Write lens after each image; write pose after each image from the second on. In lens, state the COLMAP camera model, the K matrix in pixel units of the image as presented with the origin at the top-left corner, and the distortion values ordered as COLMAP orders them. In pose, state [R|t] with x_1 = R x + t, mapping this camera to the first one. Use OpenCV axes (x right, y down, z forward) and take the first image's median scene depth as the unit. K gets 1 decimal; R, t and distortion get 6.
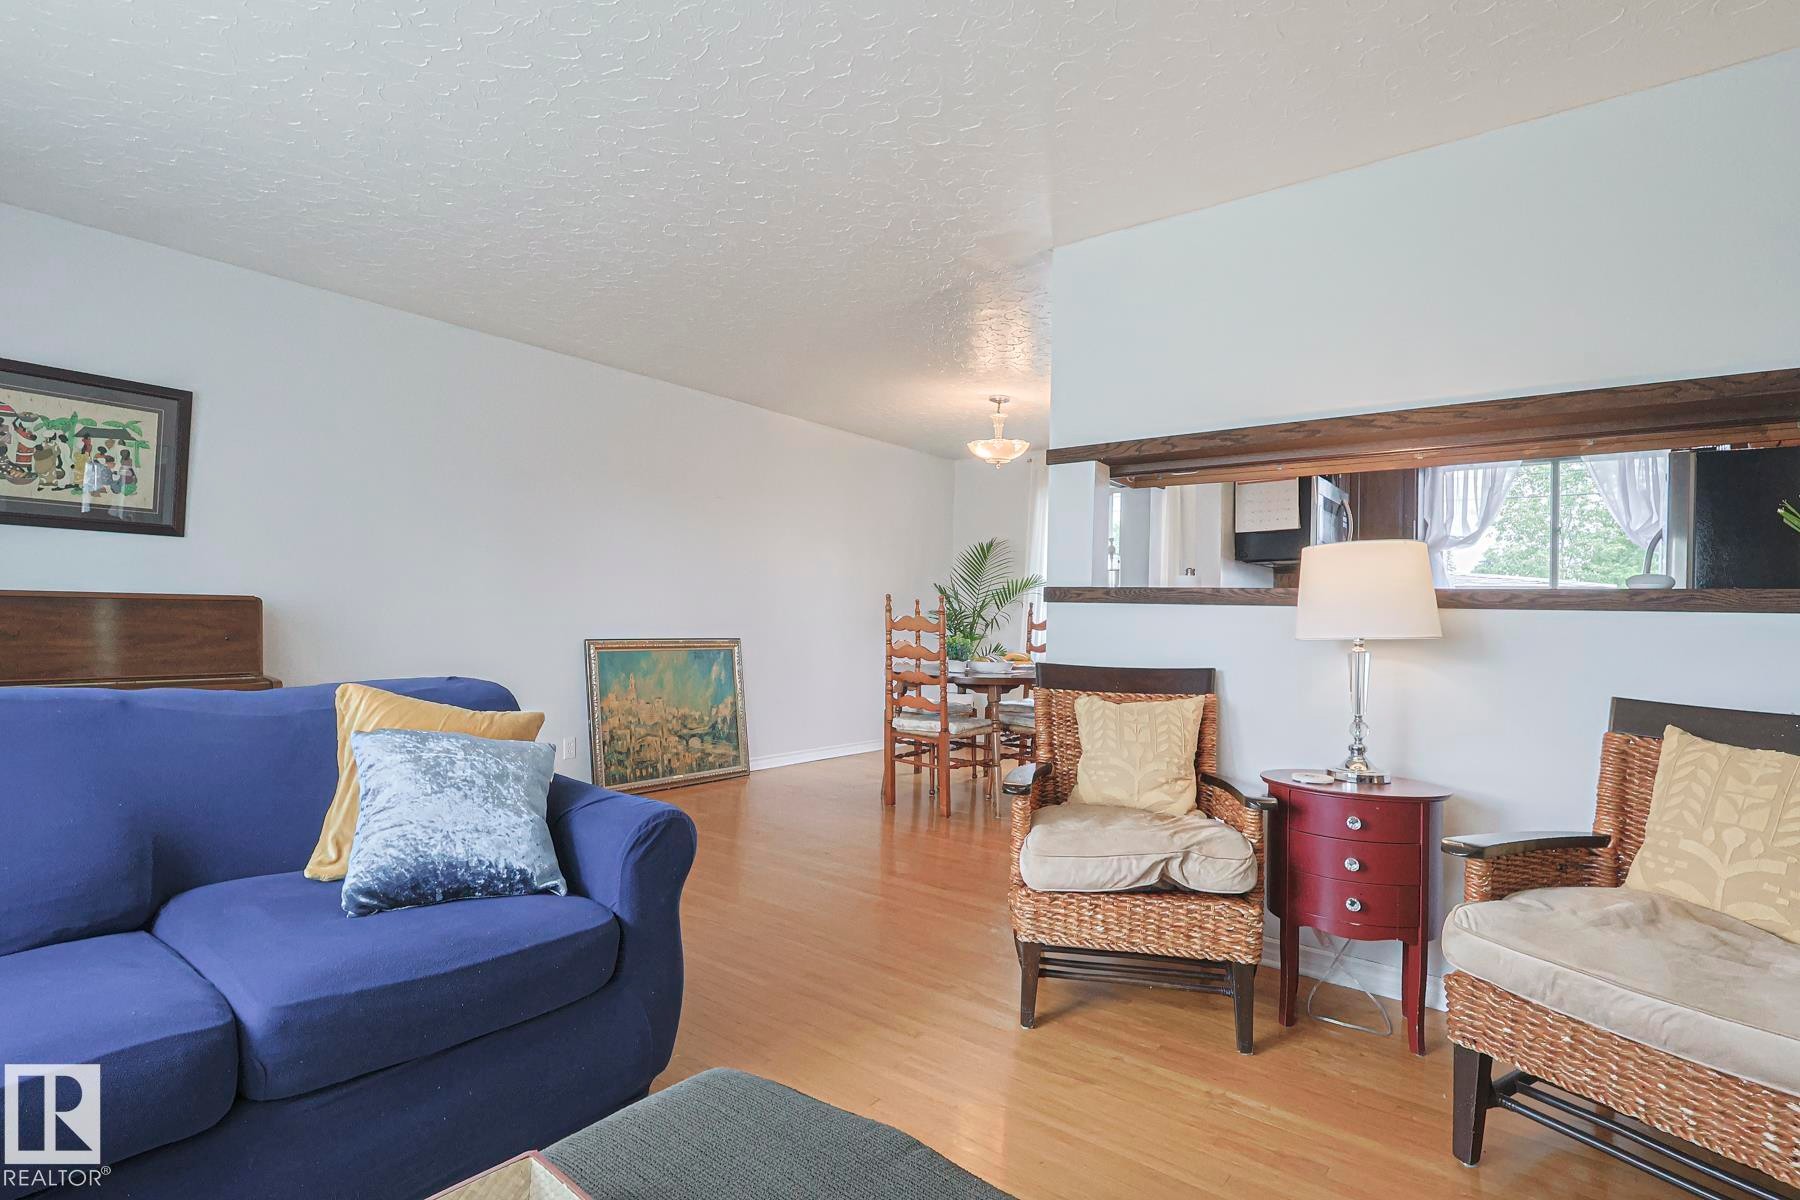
lens RADIAL K [[881.1, 0, 899.1], [0, 881.1, 596.8], [0, 0, 1]] dist [-0.004977, 0.001529]
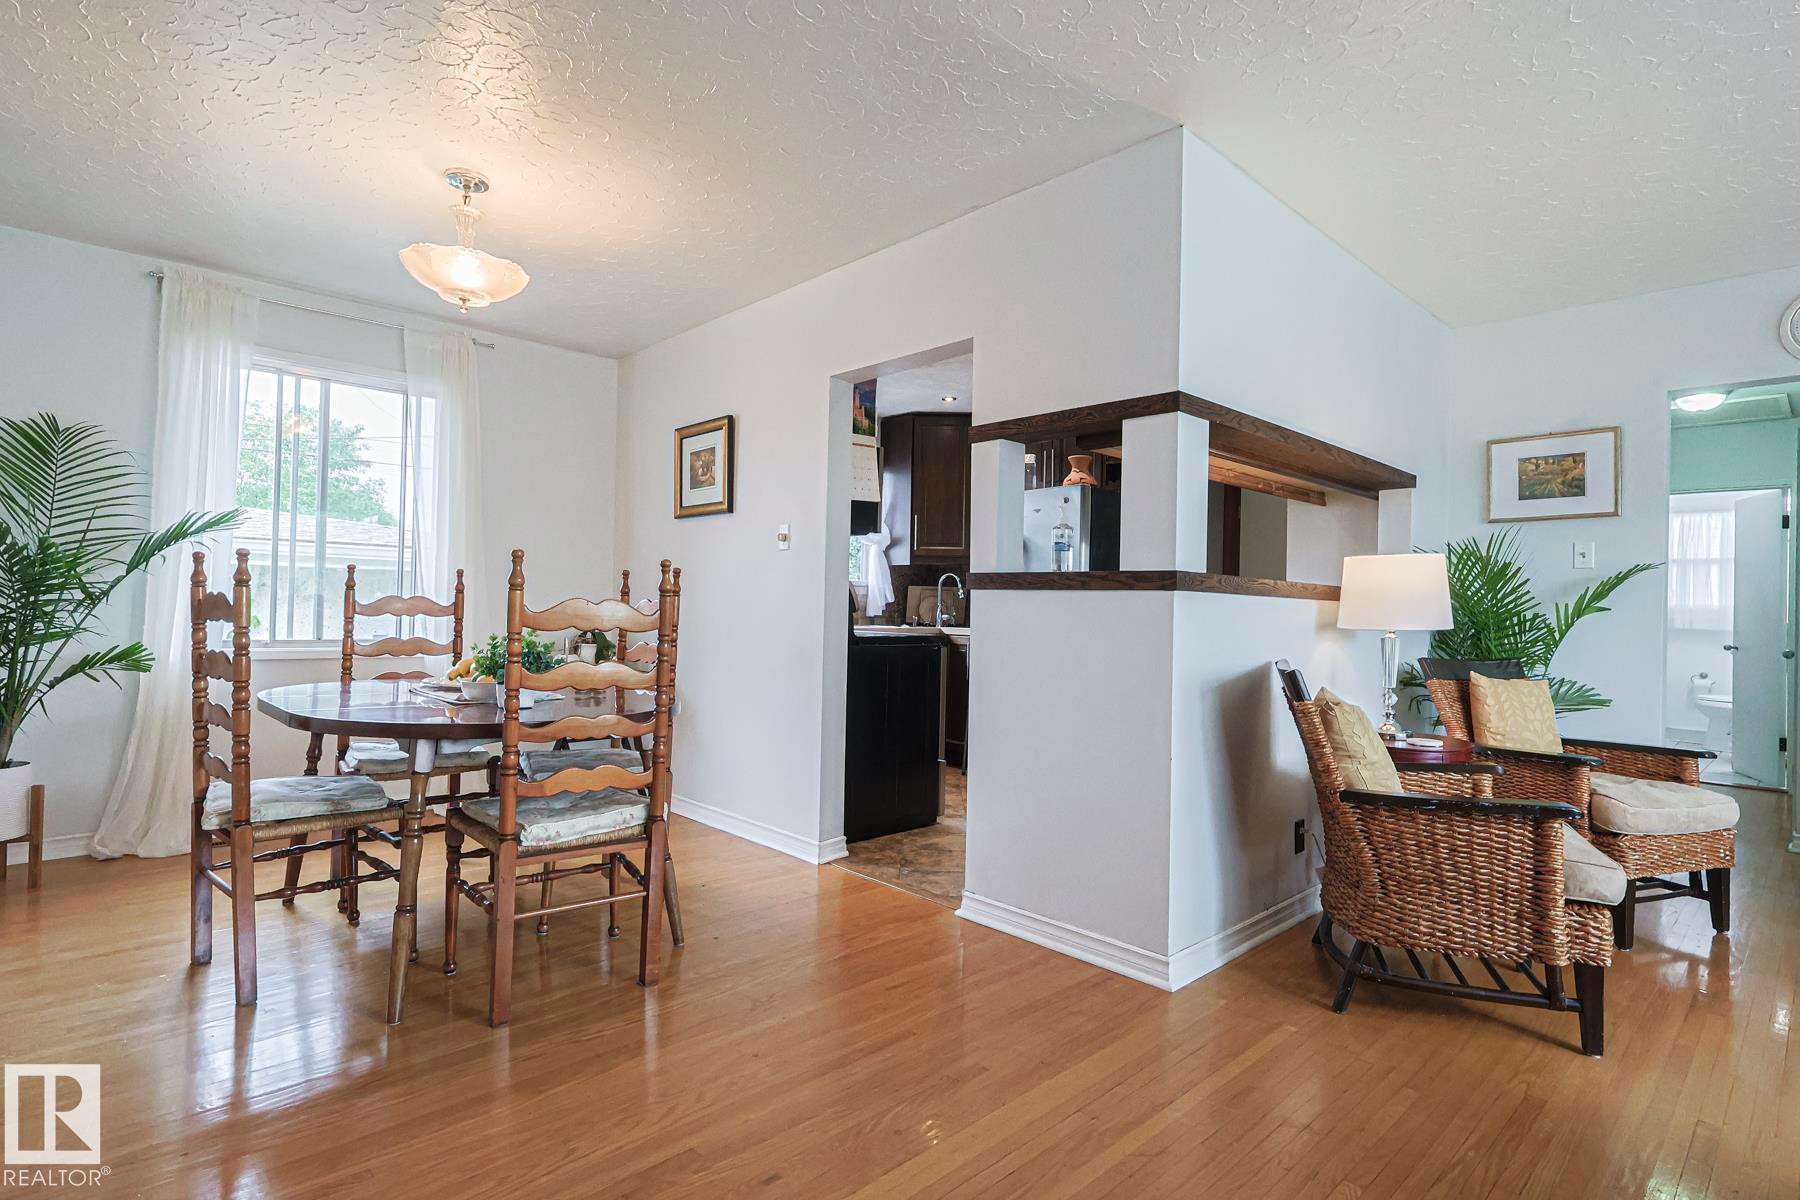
lens RADIAL K [[881.1, 0, 894.8], [0, 881.1, 594.0], [0, 0, 1]] dist [-0.004977, 0.001529]
pose [[0.158359, -0.006925, 0.987357, -0.415524], [-0.039692, 0.999122, 0.013373, 0.005547], [-0.986584, -0.041308, 0.157945, 0.741573]]
